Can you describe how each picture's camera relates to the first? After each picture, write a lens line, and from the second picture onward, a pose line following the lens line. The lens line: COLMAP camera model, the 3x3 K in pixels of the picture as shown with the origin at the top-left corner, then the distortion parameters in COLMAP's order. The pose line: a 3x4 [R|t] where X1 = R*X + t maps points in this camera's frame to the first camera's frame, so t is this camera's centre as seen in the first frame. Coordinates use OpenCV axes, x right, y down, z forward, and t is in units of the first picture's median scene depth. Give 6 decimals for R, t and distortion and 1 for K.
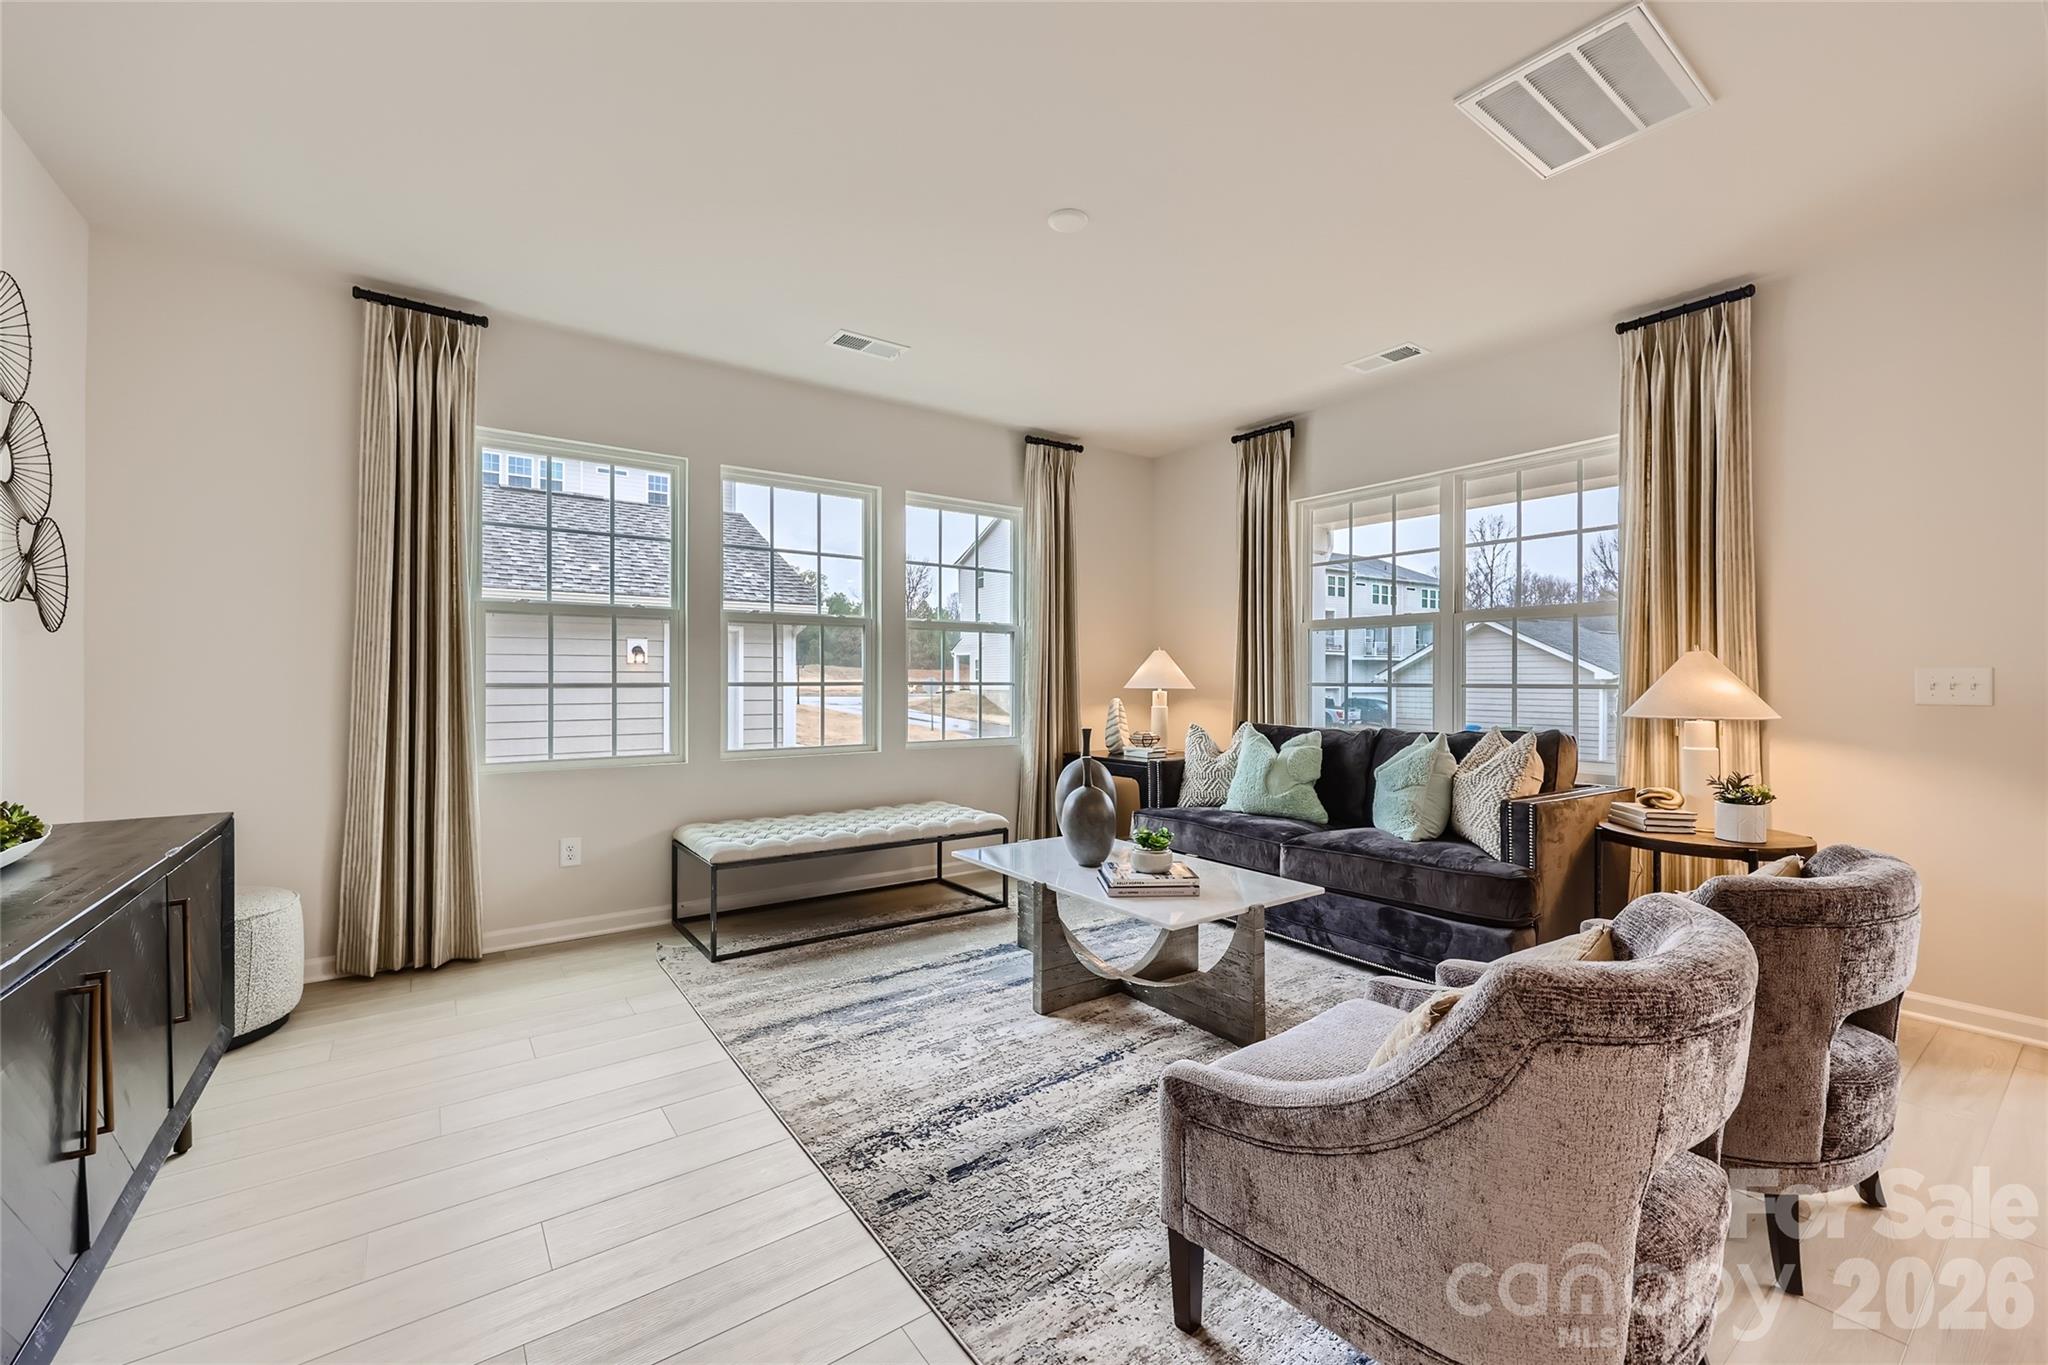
lens RADIAL K [[819.2, 0, 1024.0], [0, 819.2, 682.5], [0, 0, 1]] dist [0.014574, -0.000063]
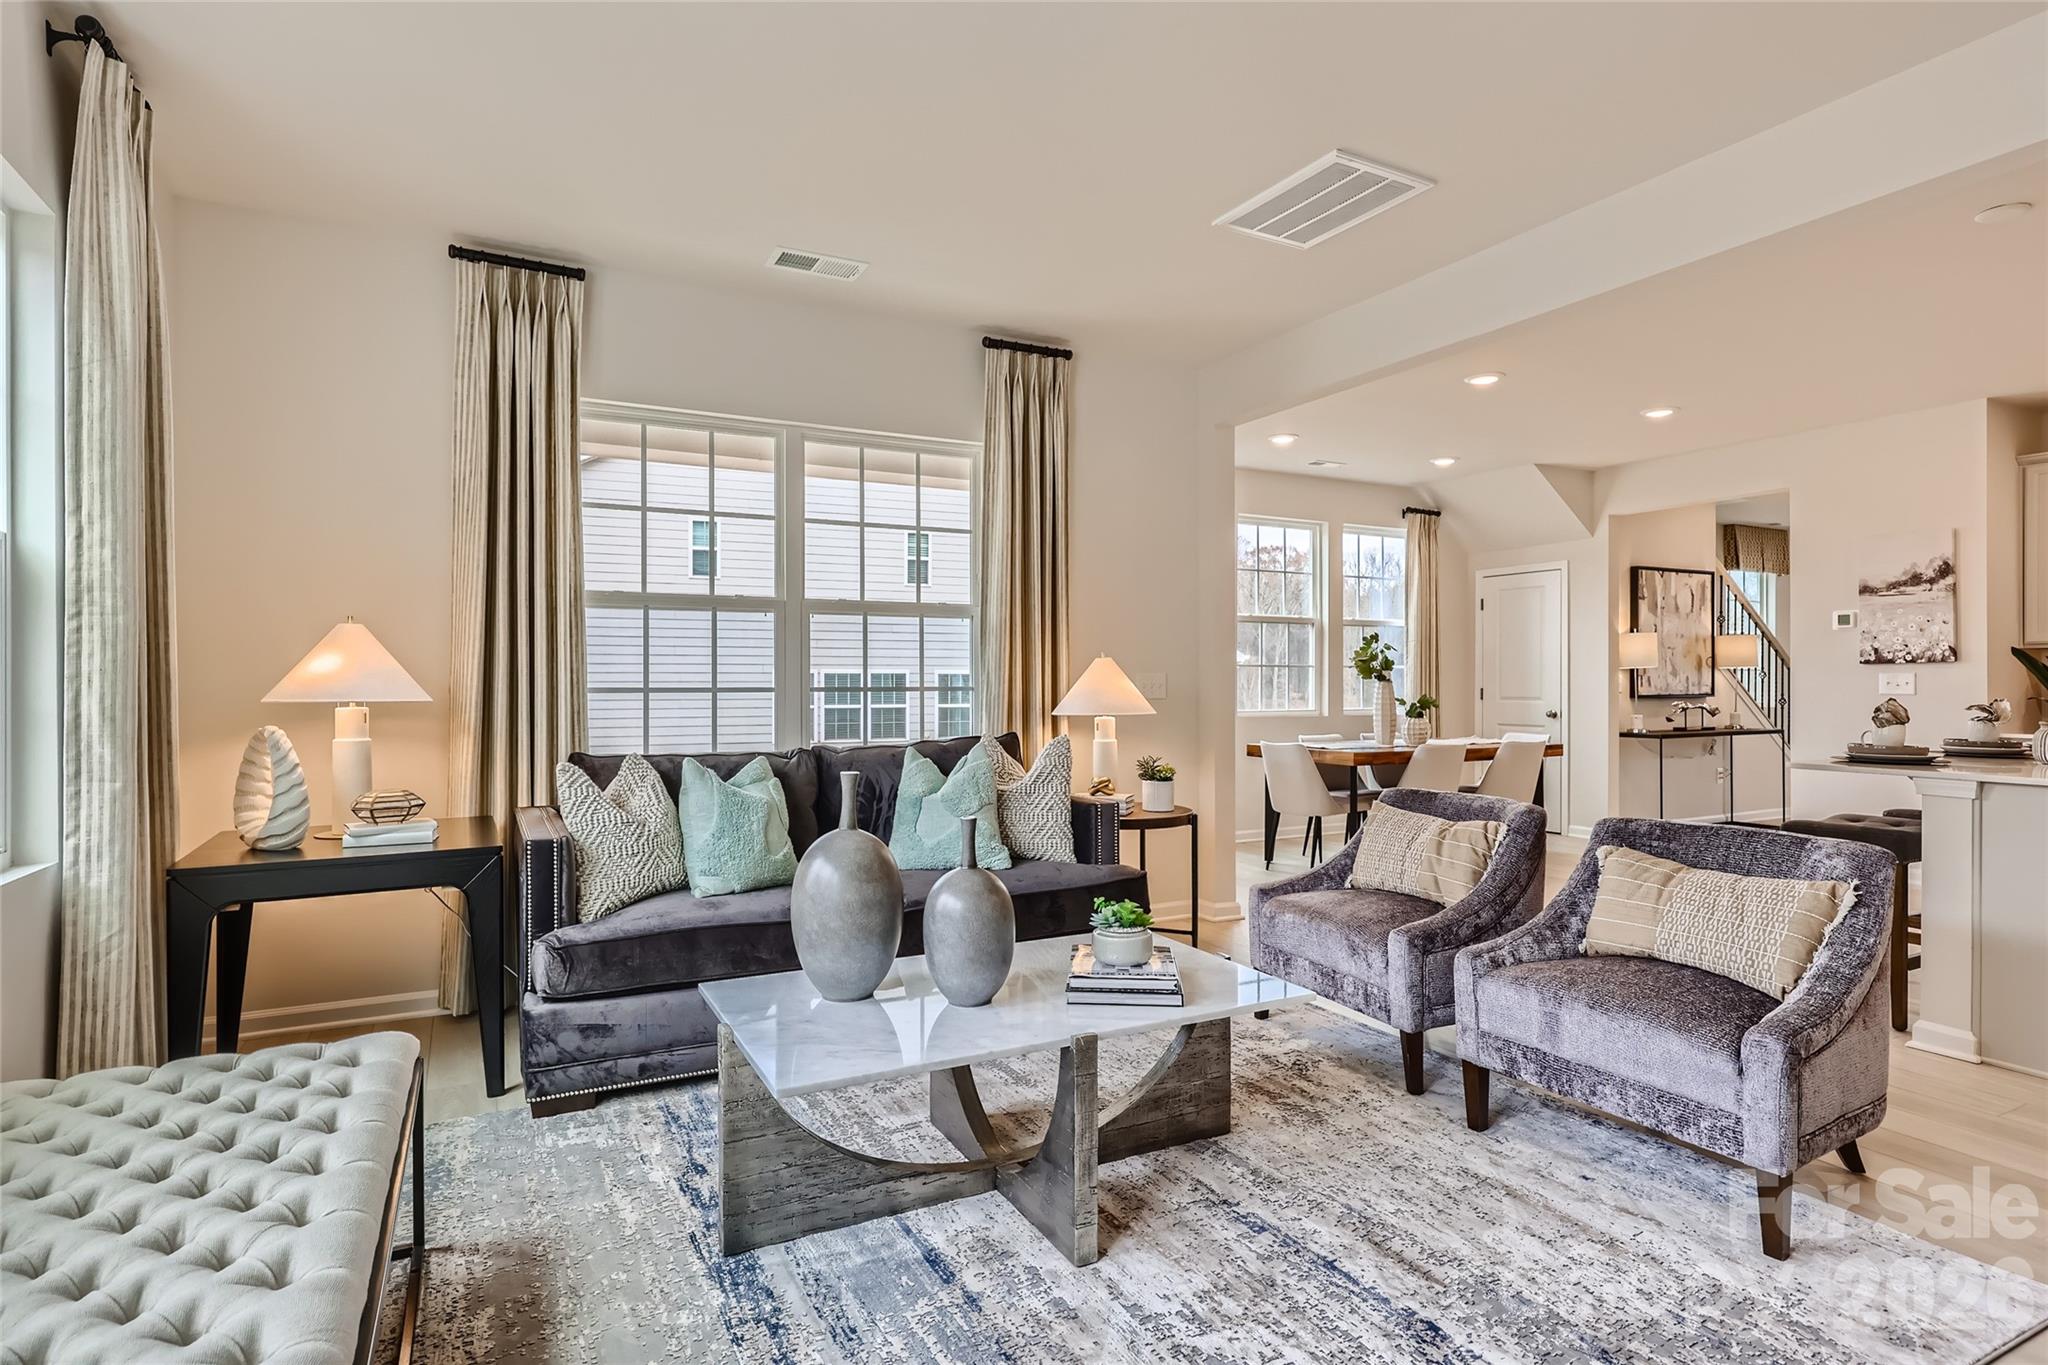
lens RADIAL K [[1072.0, 0, 992.5], [0, 1072.0, 686.3], [0, 0, 1]] dist [-0.018002, -0.001038]
pose [[0.164192, -0.005043, 0.986416, -0.552911], [0.004996, 0.999978, 0.004281, -0.003241], [-0.986416, 0.004225, 0.164213, 0.717609]]
